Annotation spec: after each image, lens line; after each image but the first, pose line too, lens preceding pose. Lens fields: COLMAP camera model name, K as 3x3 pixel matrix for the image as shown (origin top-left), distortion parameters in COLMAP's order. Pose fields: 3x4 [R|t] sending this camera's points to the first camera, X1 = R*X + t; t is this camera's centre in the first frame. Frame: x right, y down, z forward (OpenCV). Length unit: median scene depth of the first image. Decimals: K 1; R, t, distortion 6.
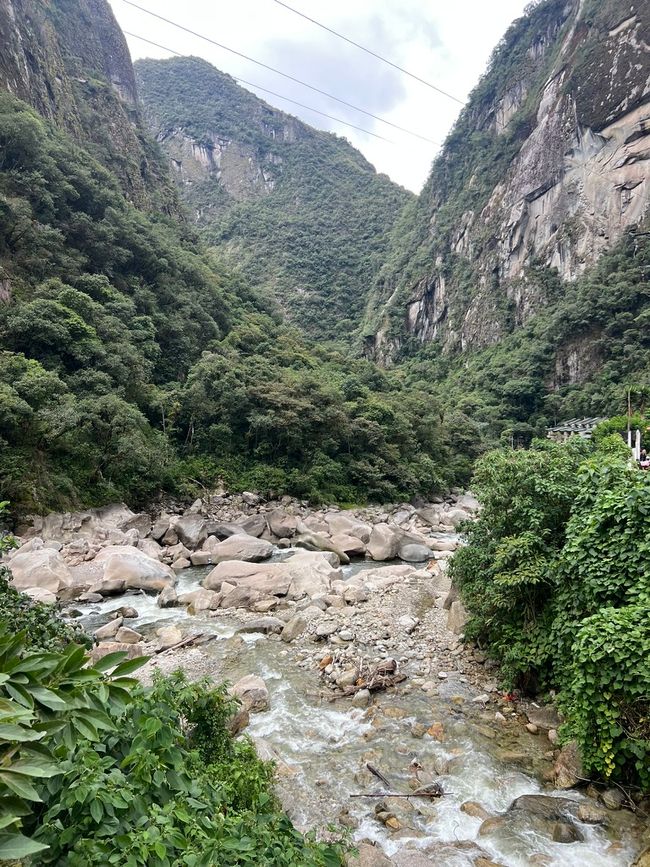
lens RADIAL K [[660.4, 0, 328.1], [0, 660.4, 435.9], [0, 0, 1]] dist [0.046177, -0.046952]
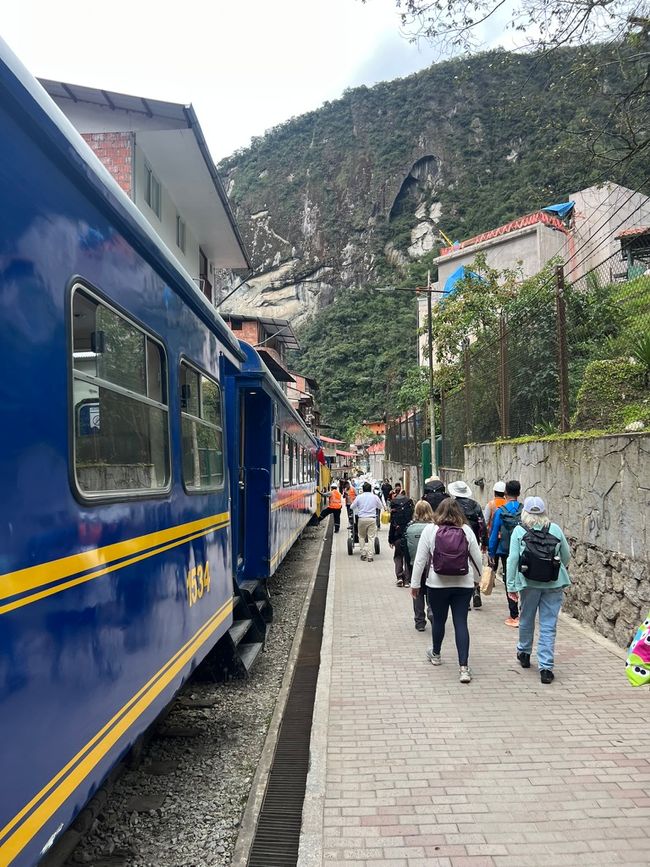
lens RADIAL K [[660.4, 0, 326.5], [0, 660.4, 429.2], [0, 0, 1]] dist [0.046177, -0.046952]
pose [[0.842059, 0.040193, 0.537885, -0.192440], [0.005584, 0.996517, -0.083206, 0.001832], [-0.539356, 0.073068, 0.838902, -0.271794]]
